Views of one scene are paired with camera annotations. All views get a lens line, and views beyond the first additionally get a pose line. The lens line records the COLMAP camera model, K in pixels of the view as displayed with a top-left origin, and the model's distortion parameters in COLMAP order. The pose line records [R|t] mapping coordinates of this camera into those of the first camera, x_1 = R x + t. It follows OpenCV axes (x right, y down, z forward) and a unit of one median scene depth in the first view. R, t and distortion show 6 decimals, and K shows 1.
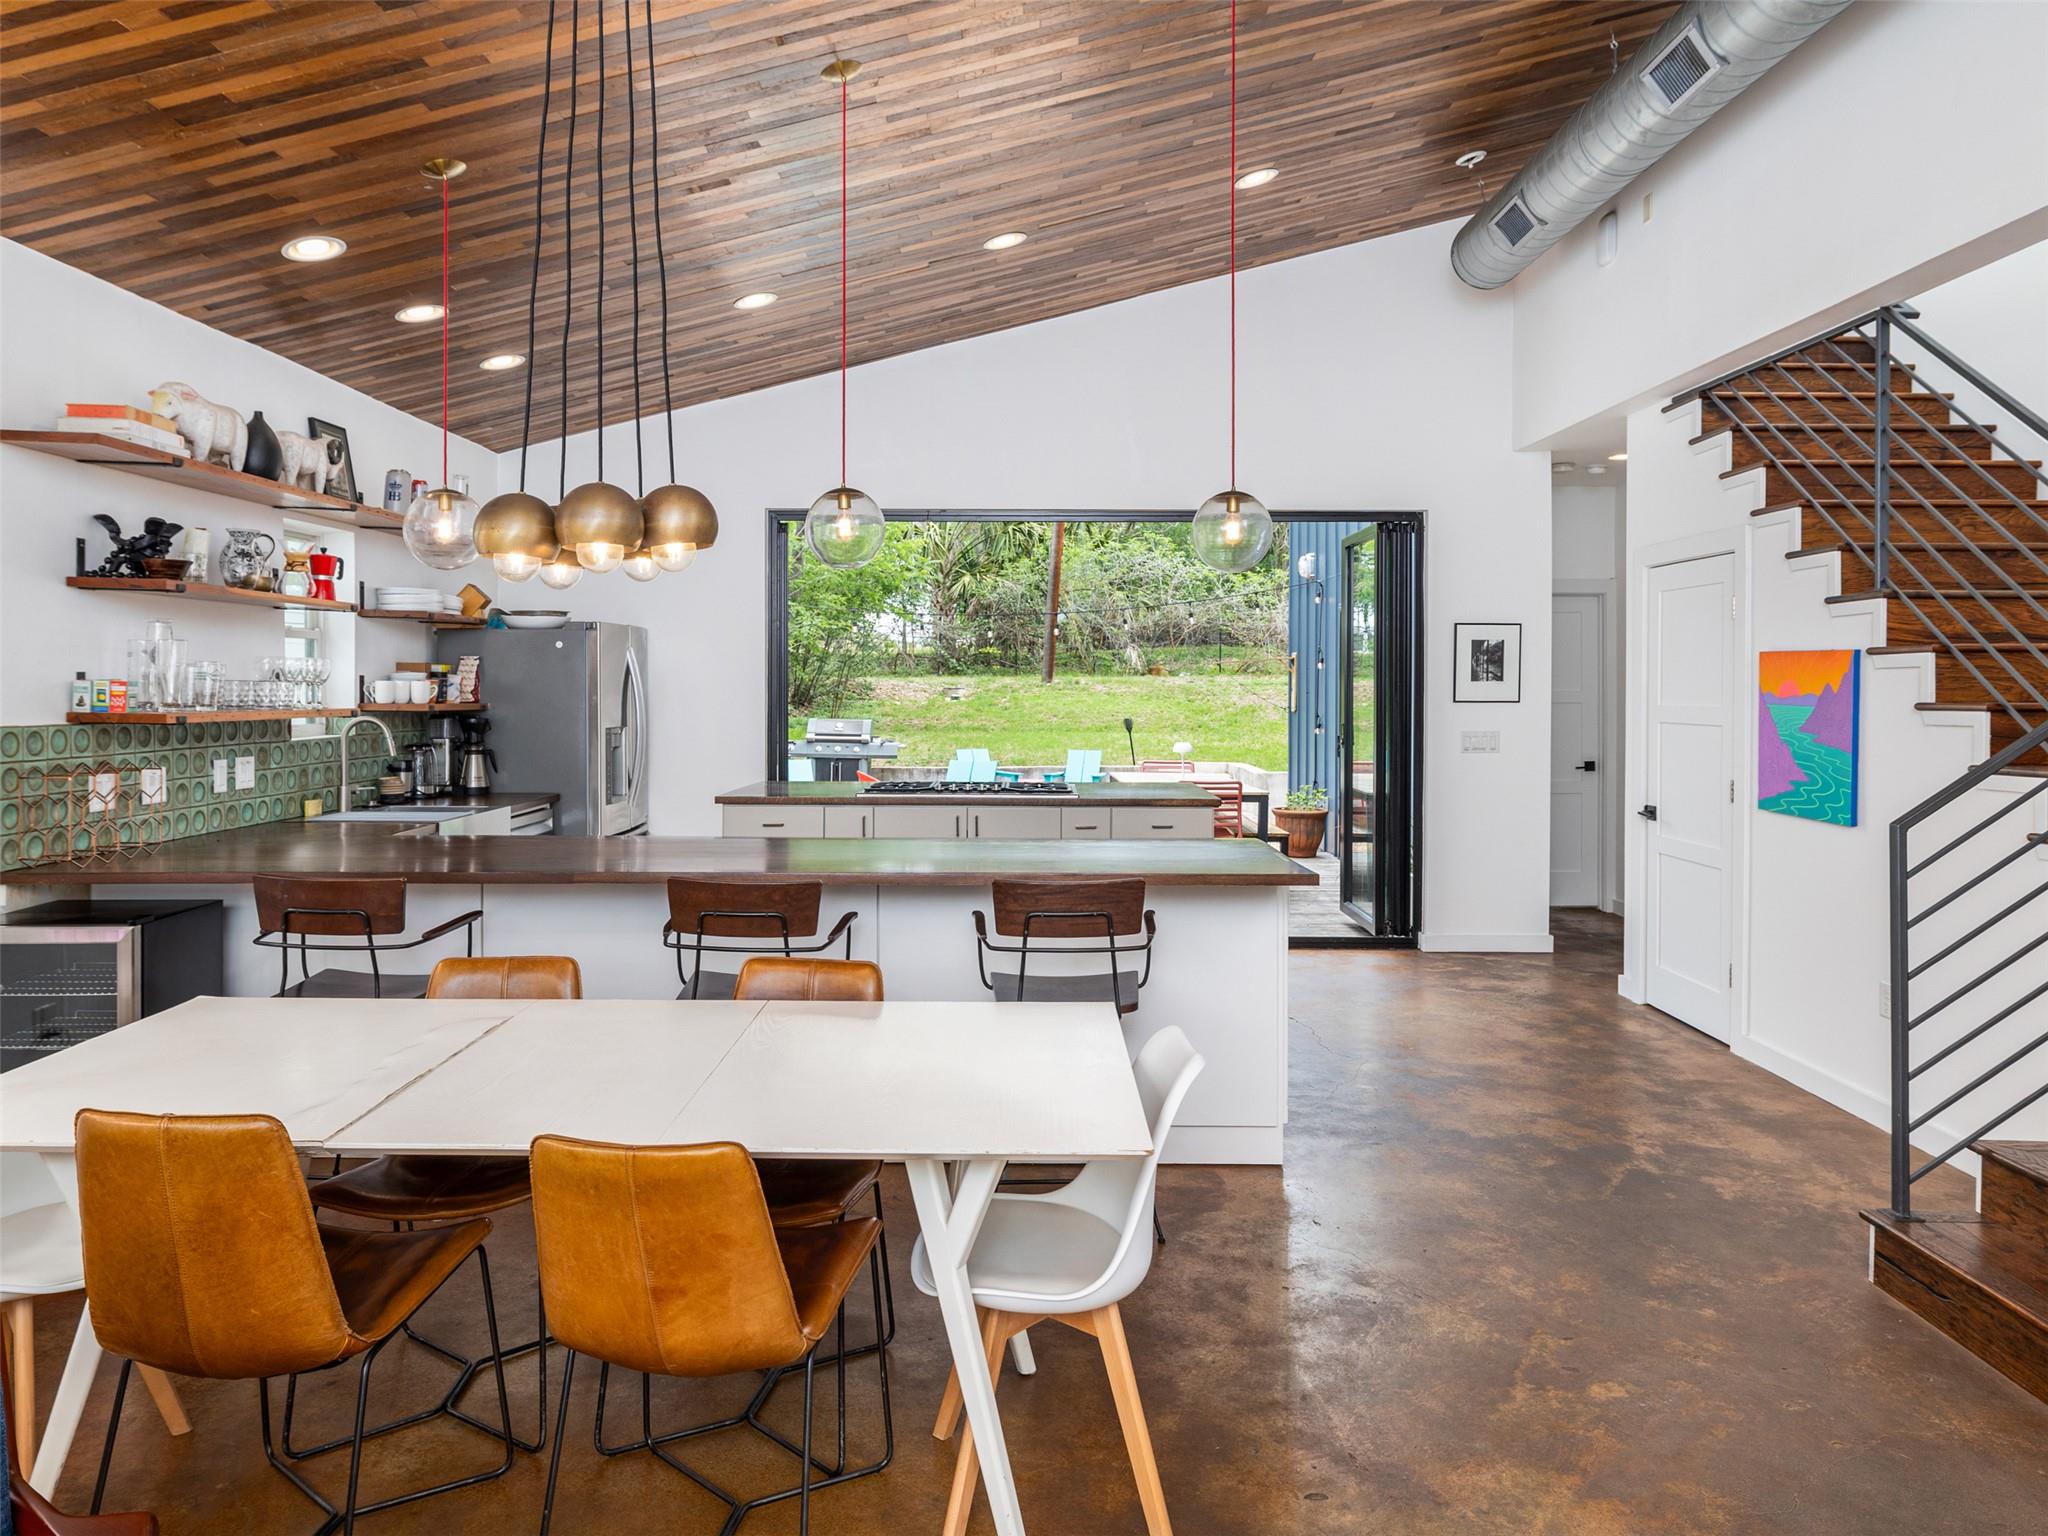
lens RADIAL K [[1390.5, 0, 1017.9], [0, 1390.5, 702.6], [0, 0, 1]] dist [-0.003589, -0.001275]
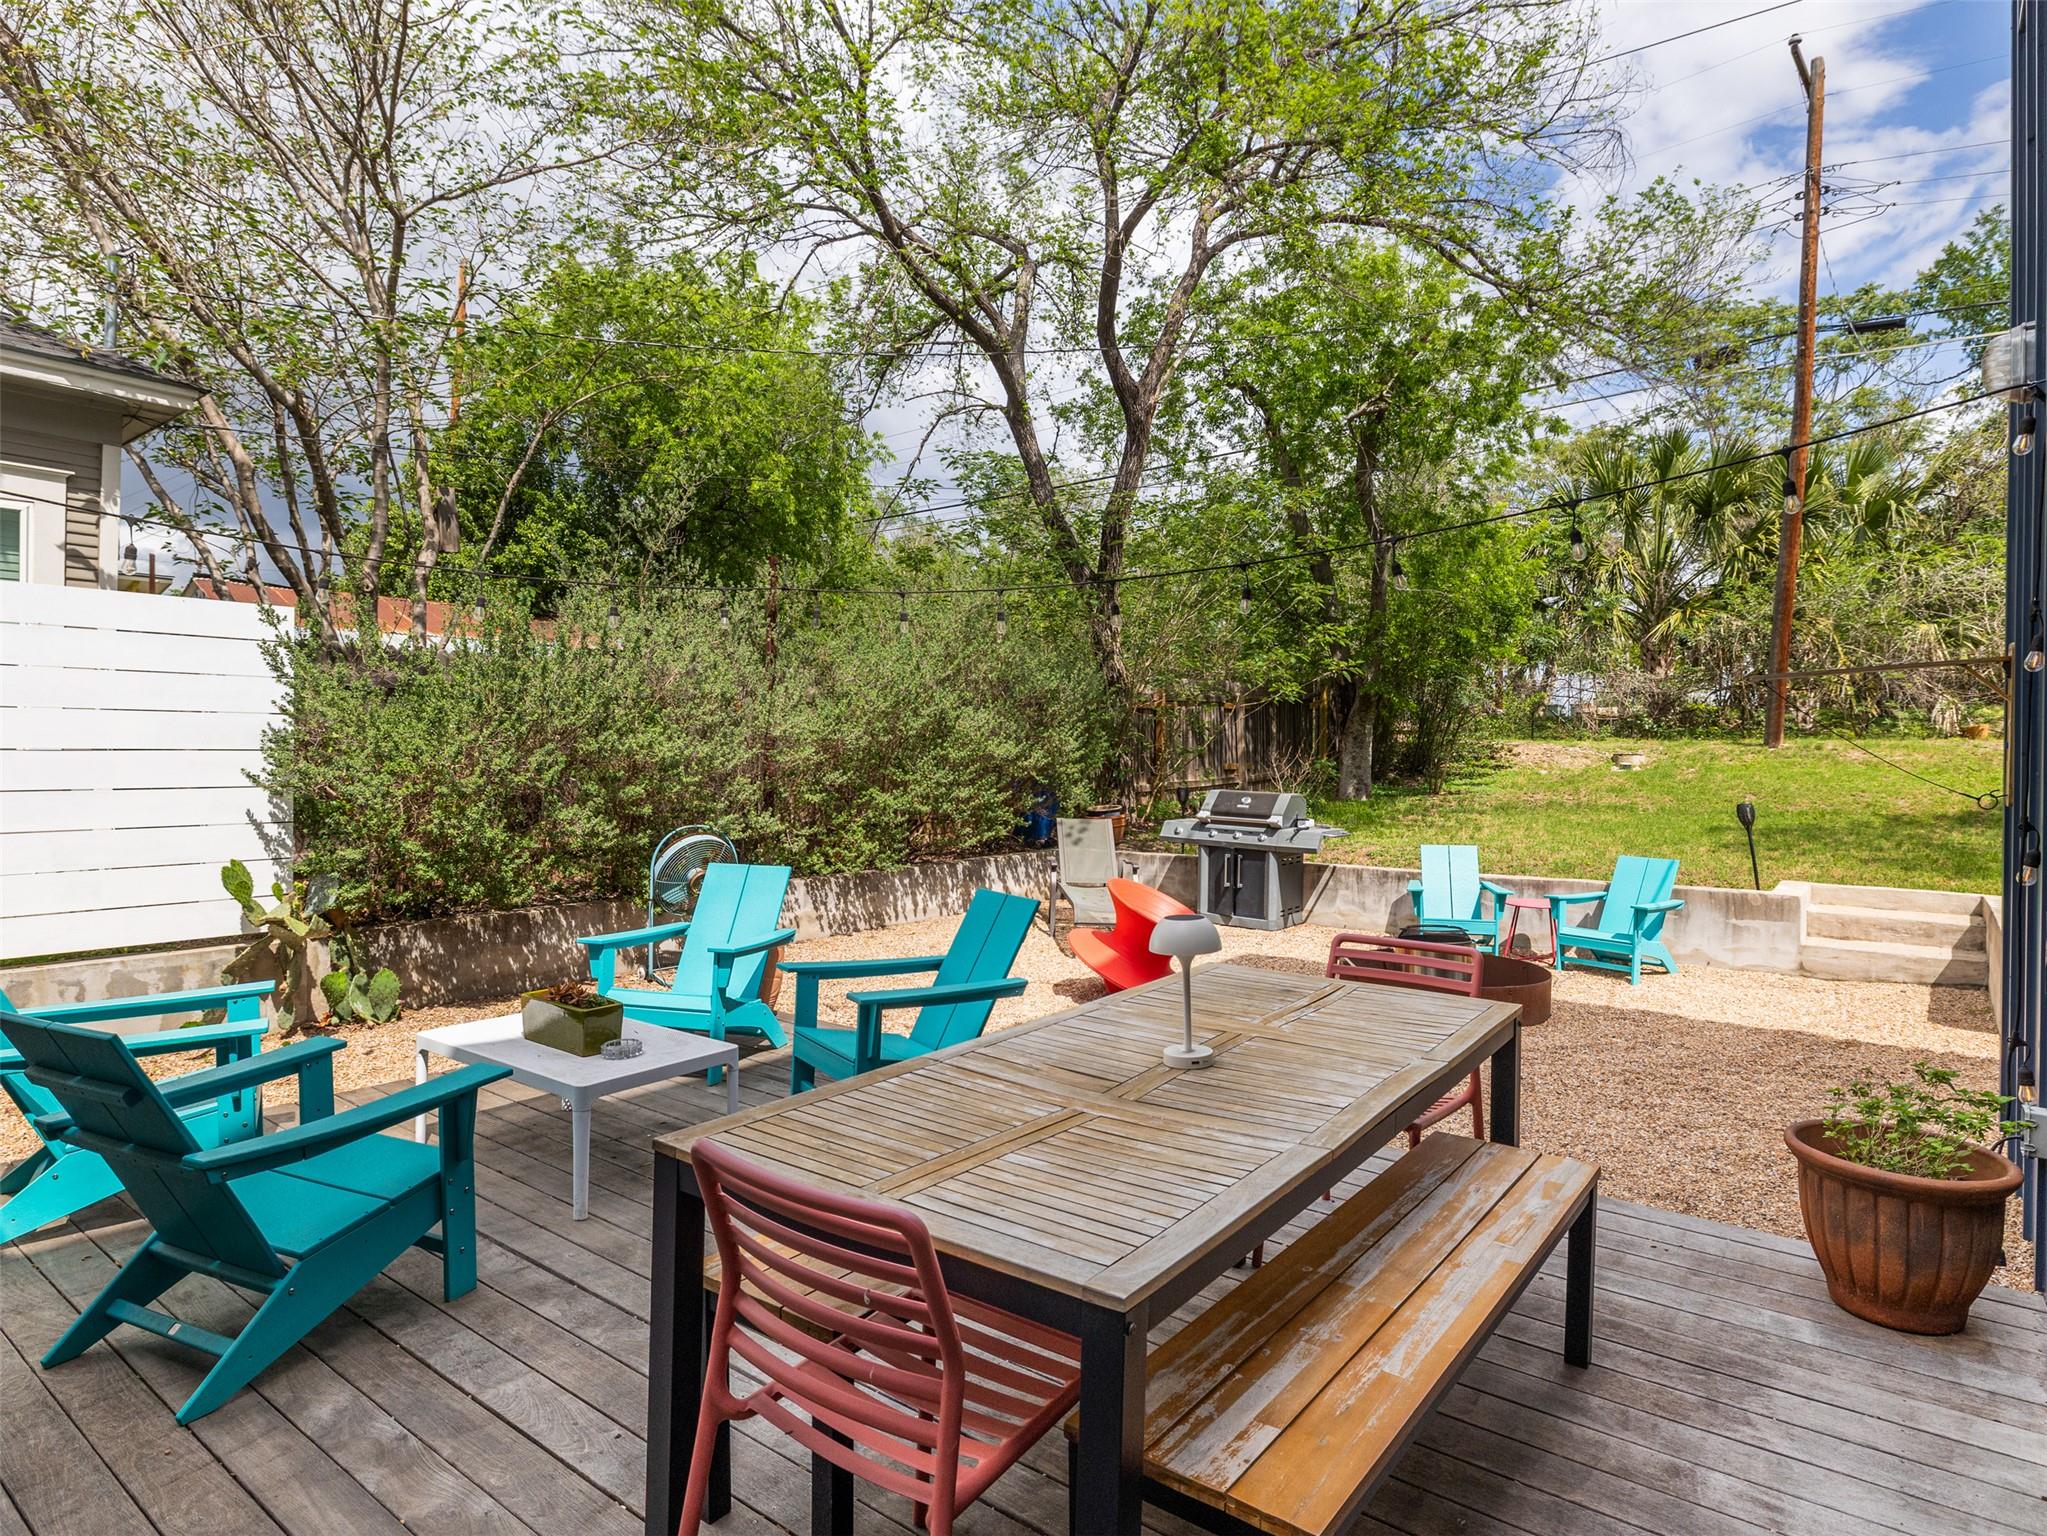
lens RADIAL K [[1161.0, 0, 1023.5], [0, 1161.0, 768.0], [0, 0, 1]] dist [-0.004390, -0.000668]
pose [[0.794335, 0.015135, -0.607292, 0.451389], [-0.015312, 0.999871, 0.004891, -0.003551], [0.607287, 0.005413, 0.794464, 1.581055]]
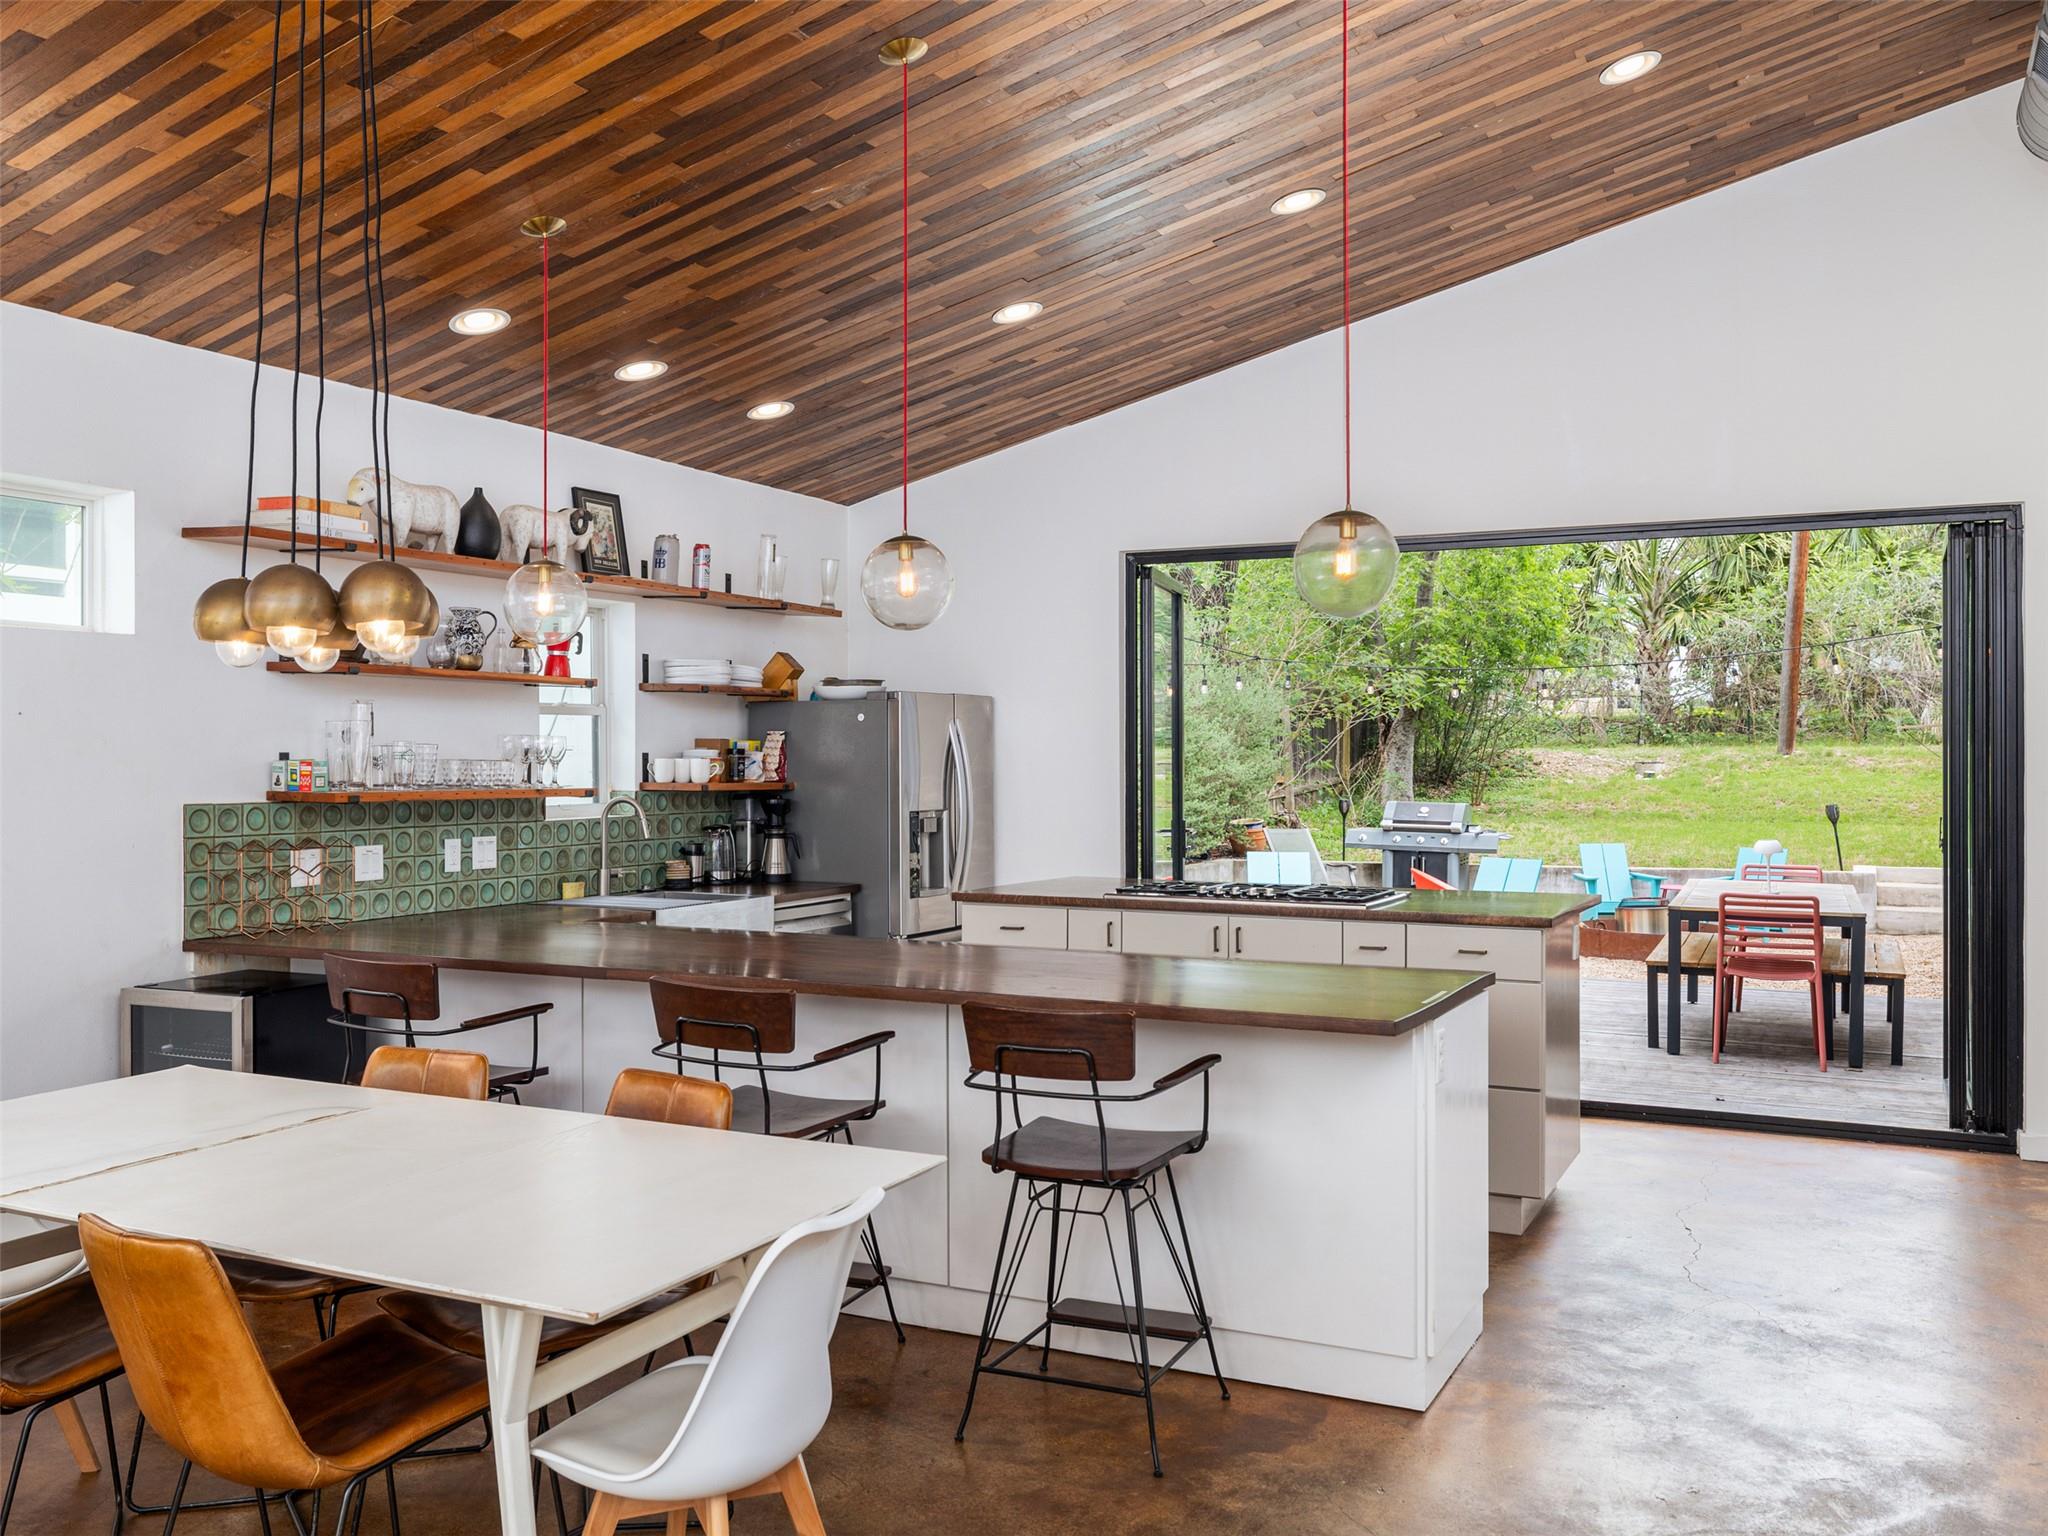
lens RADIAL K [[1722.0, 0, 1024.0], [0, 1722.0, 768.0], [0, 0, 1]] dist [-0.008311, 0.015186]
pose [[0.900508, 0.001388, -0.434837, 0.309057], [-0.004131, 0.999977, -0.005363, -0.004567], [0.434820, 0.006626, 0.900493, 0.059375]]
